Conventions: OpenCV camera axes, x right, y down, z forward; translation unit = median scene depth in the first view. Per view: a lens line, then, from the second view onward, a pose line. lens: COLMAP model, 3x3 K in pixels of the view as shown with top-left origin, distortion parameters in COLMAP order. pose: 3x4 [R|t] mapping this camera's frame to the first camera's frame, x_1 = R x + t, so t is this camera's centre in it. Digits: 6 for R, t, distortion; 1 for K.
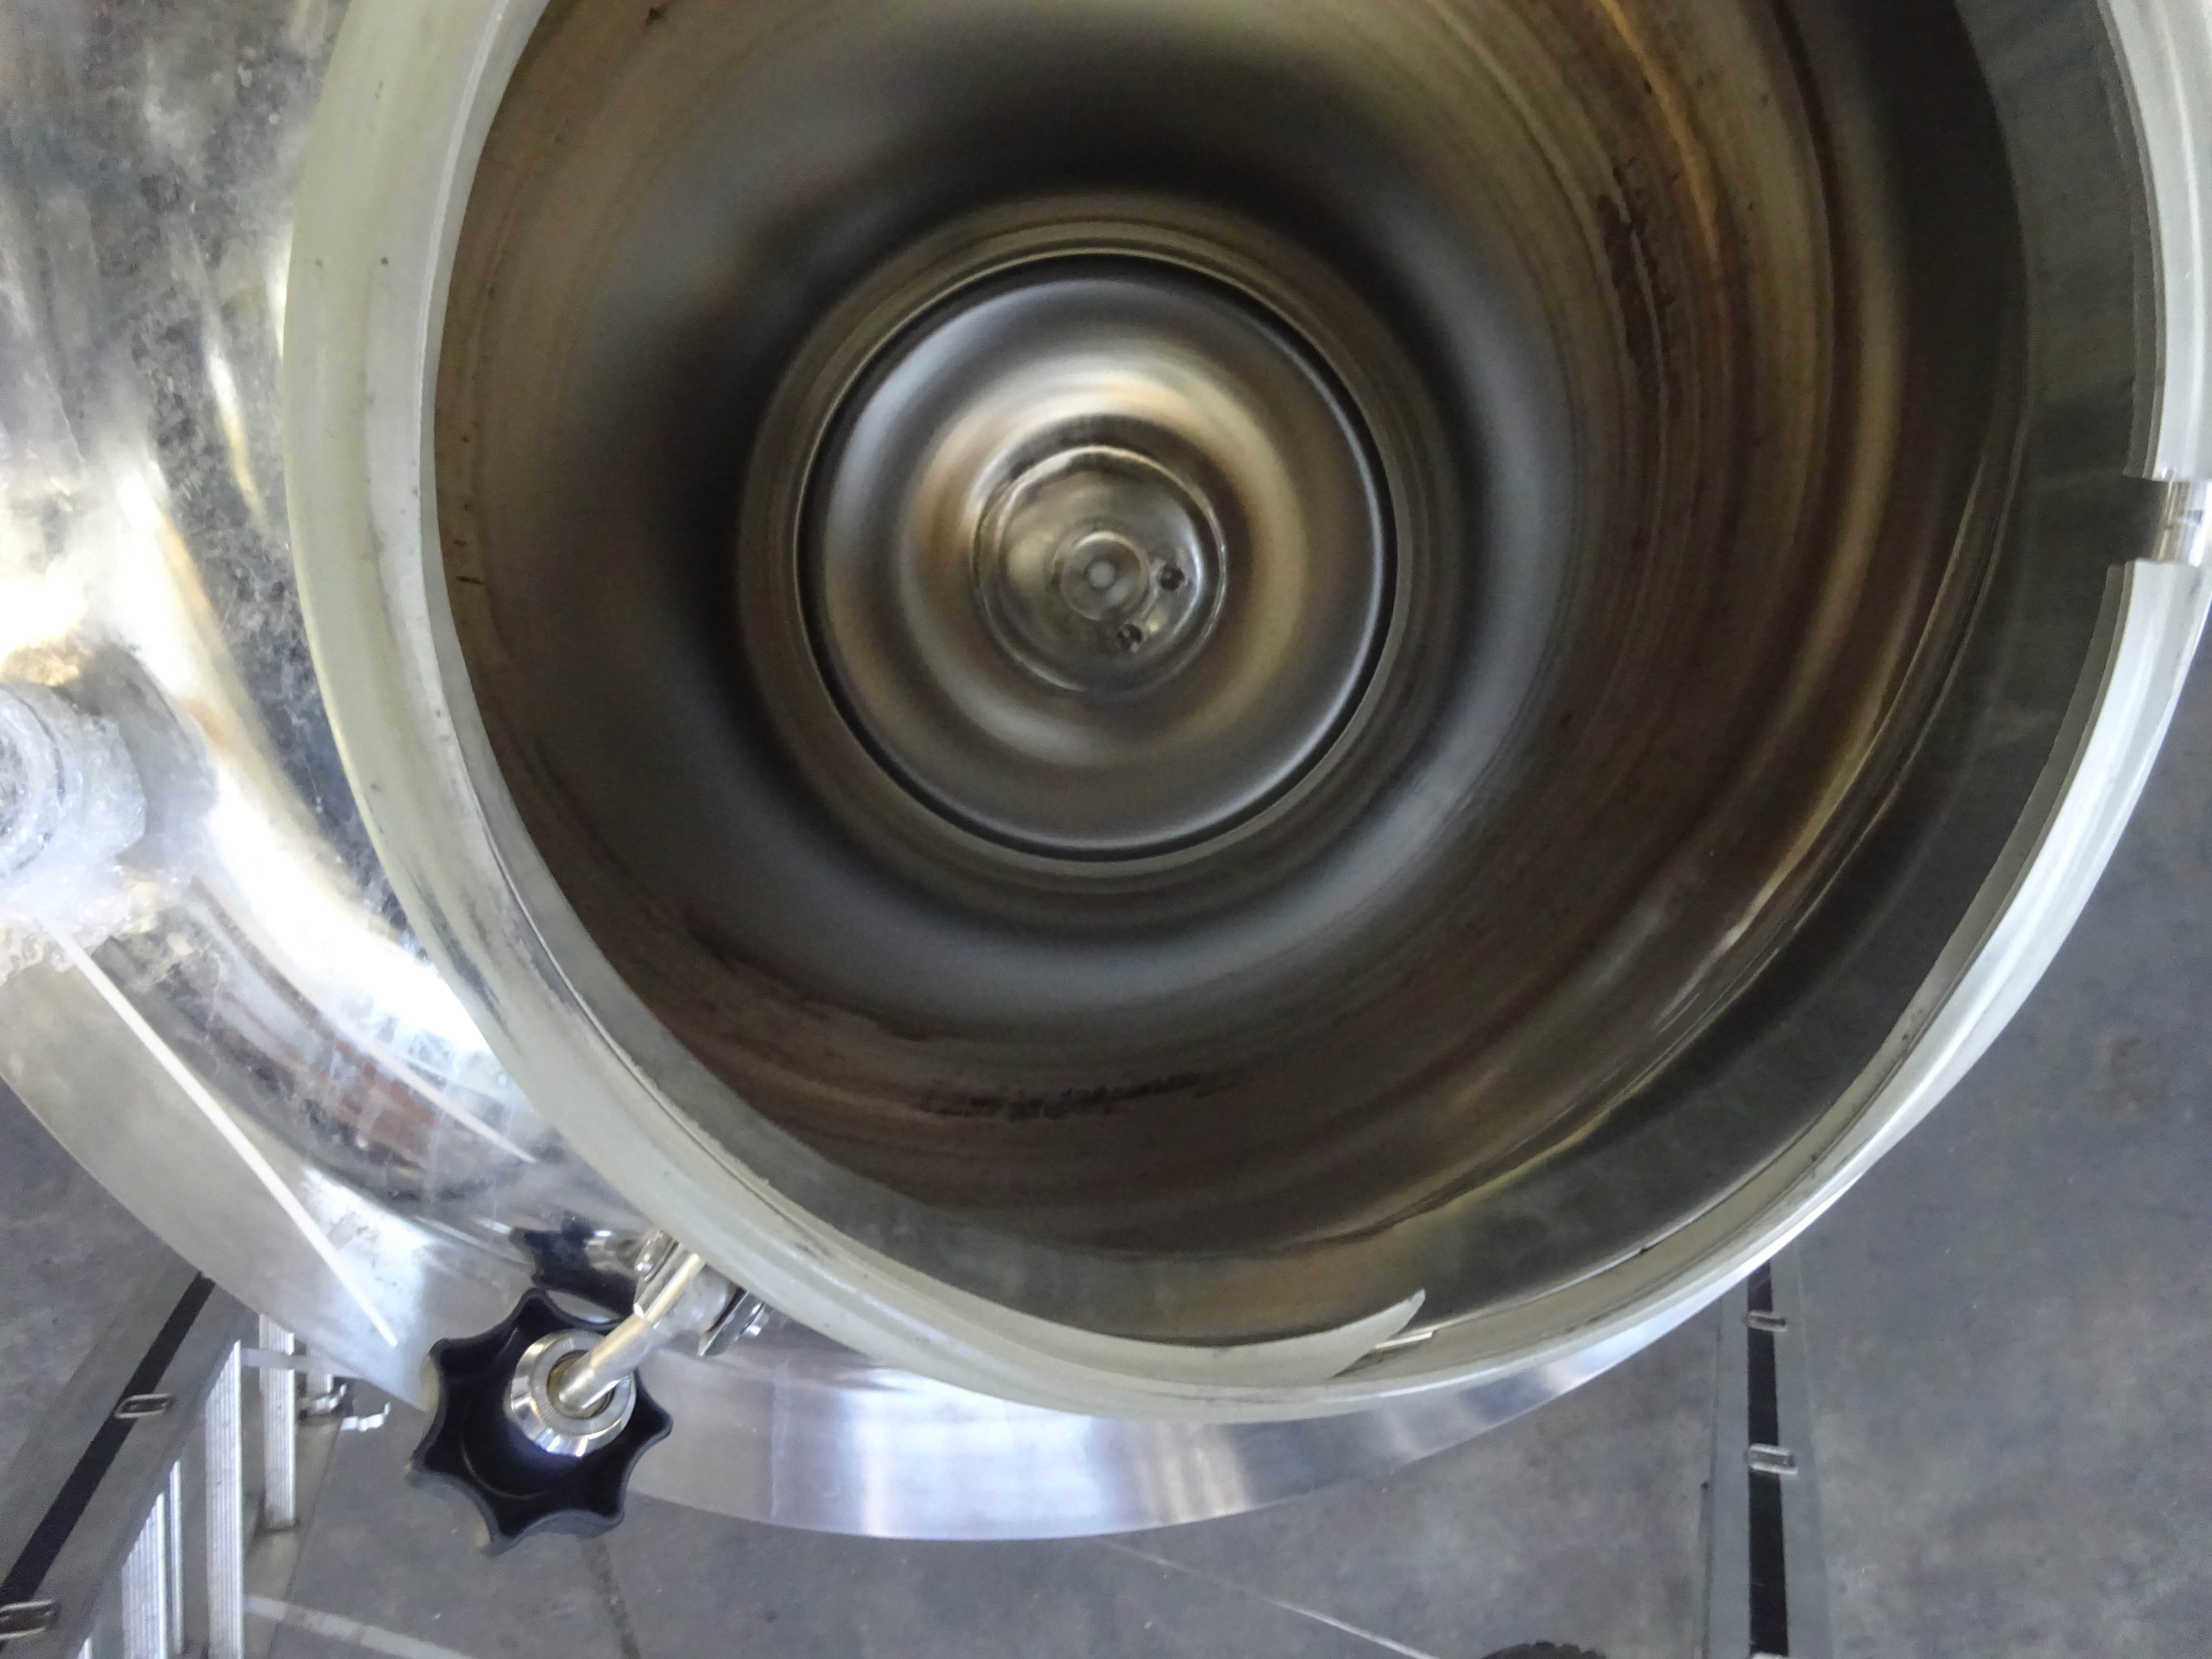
lens RADIAL K [[1589.3, 0, 1105.3], [0, 1589.3, 847.3], [0, 0, 1]] dist [-0.010362, -0.002826]
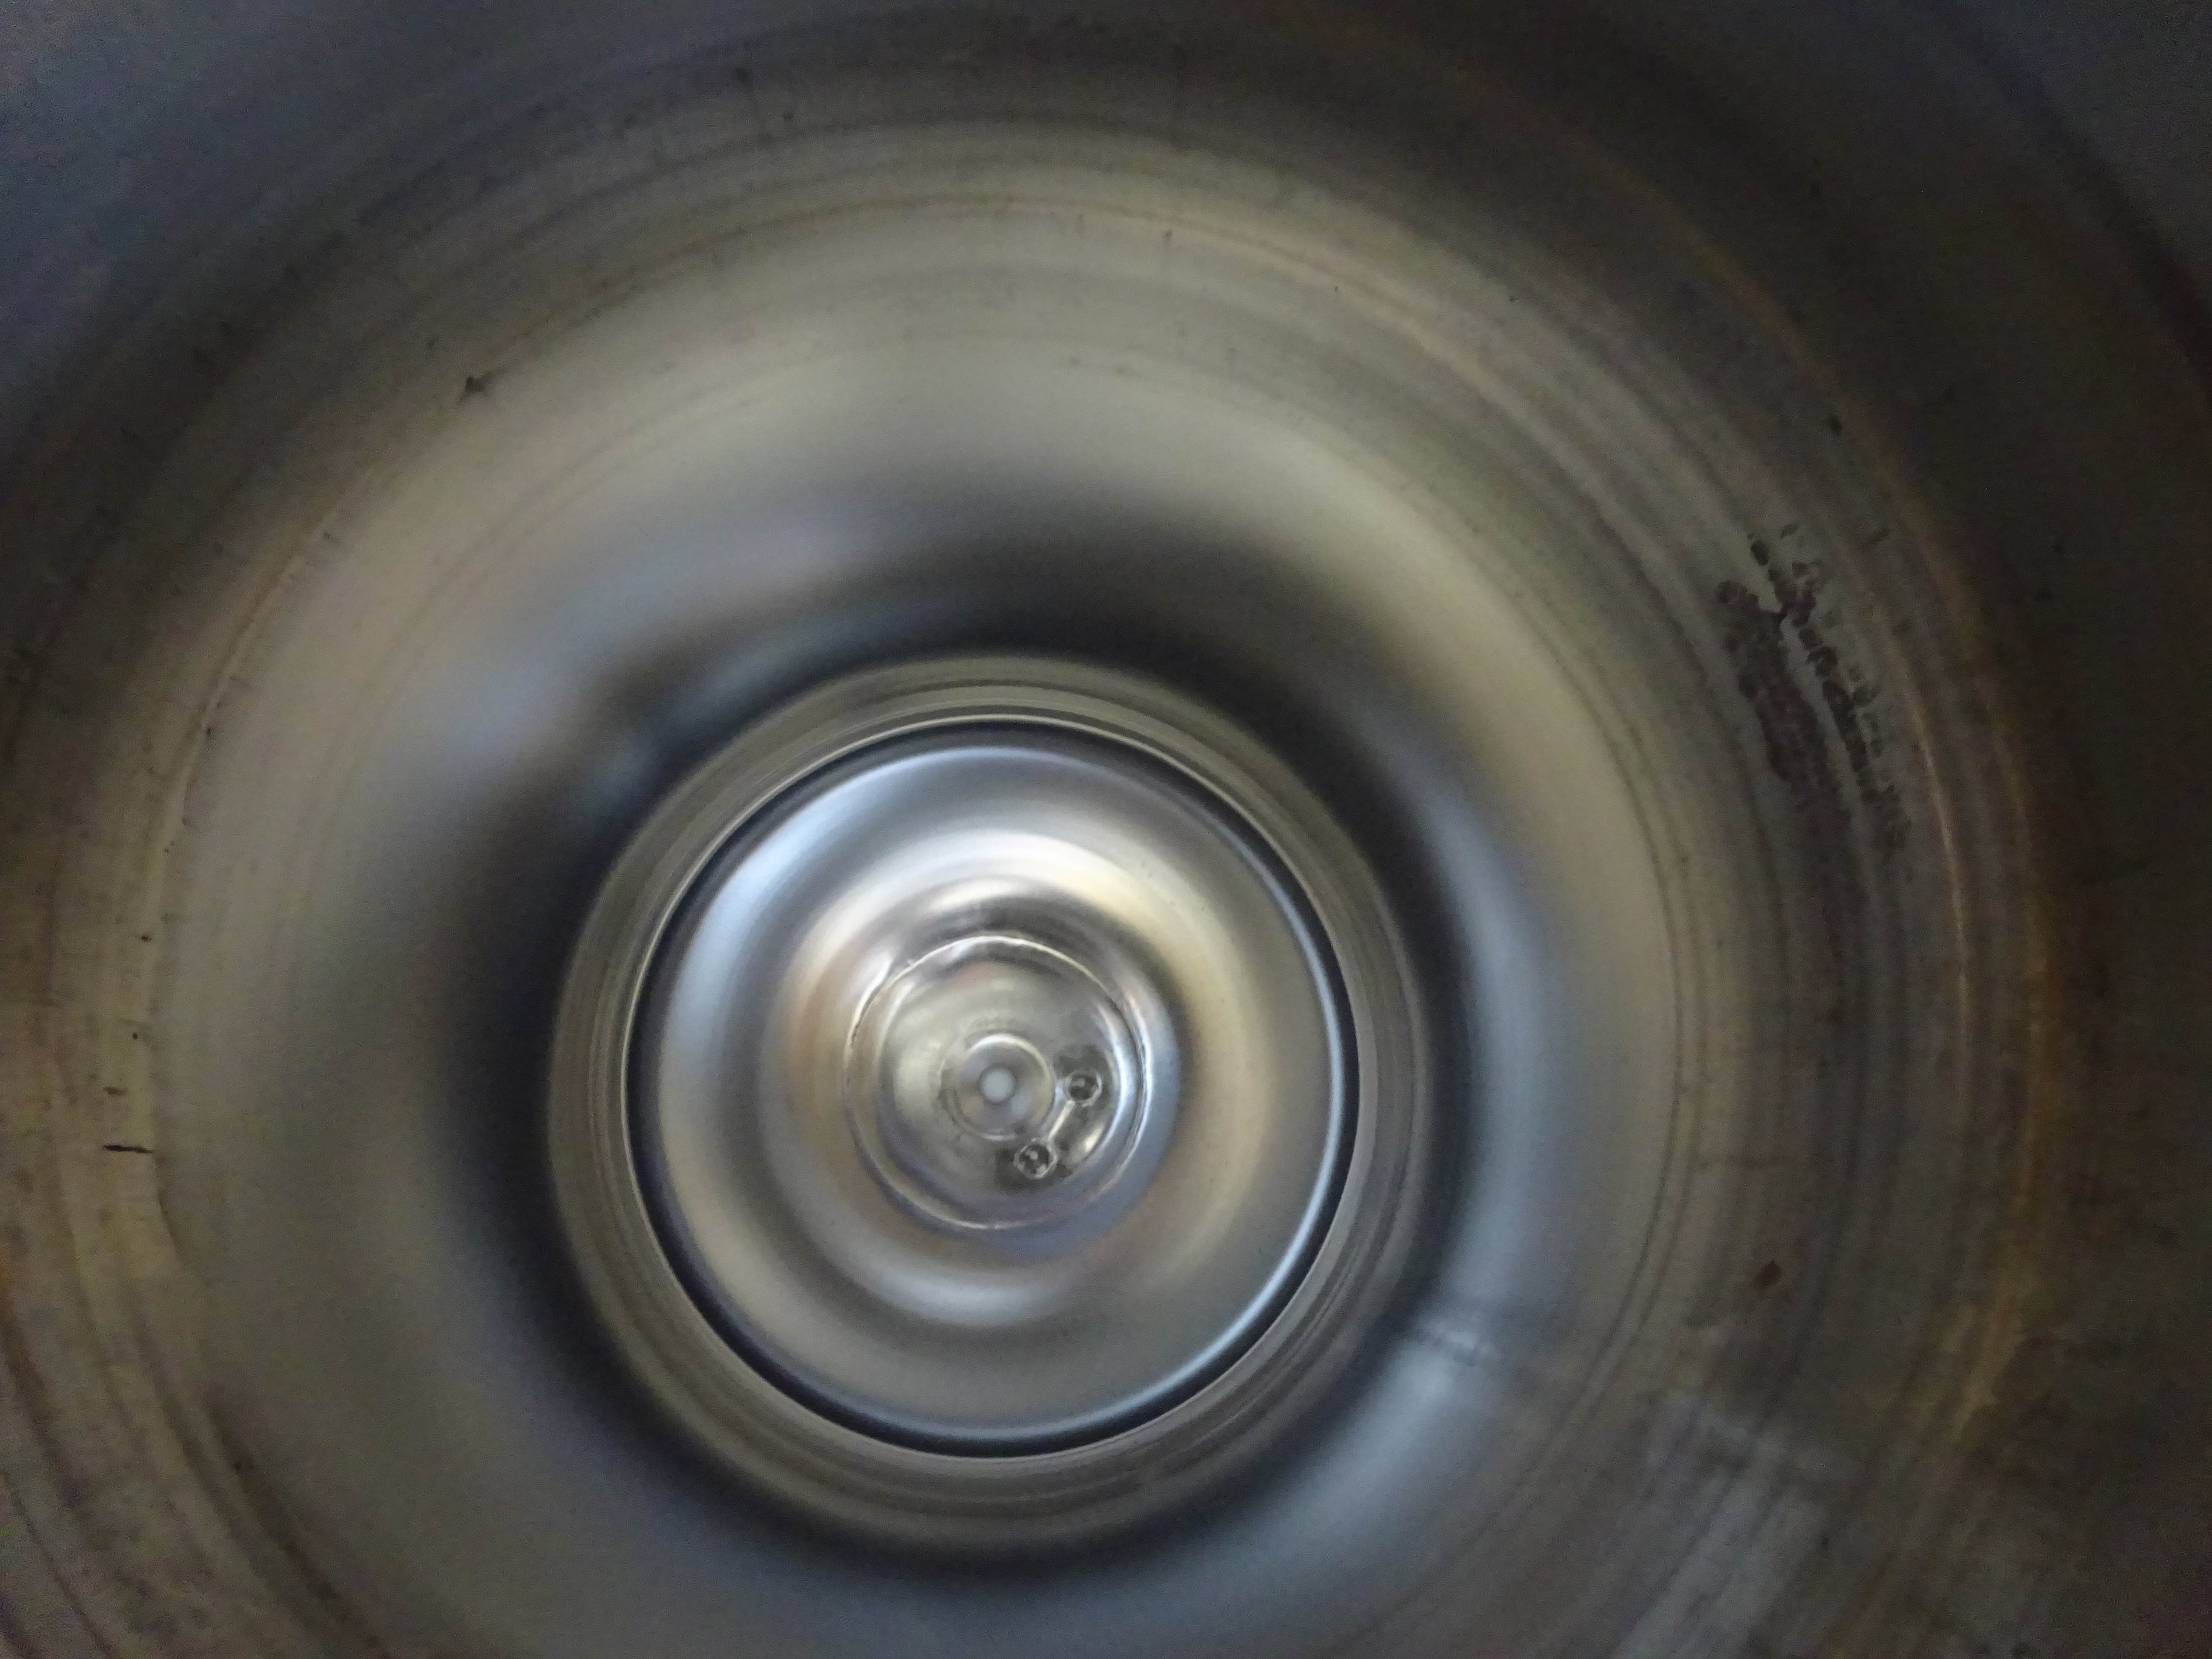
lens RADIAL K [[1589.3, 0, 1105.3], [0, 1589.3, 847.3], [0, 0, 1]] dist [-0.010362, -0.002826]
pose [[0.992626, -0.026648, 0.118253, -0.054939], [0.061333, 0.951859, -0.300338, -0.047500], [-0.104557, 0.305376, 0.946474, 0.218151]]
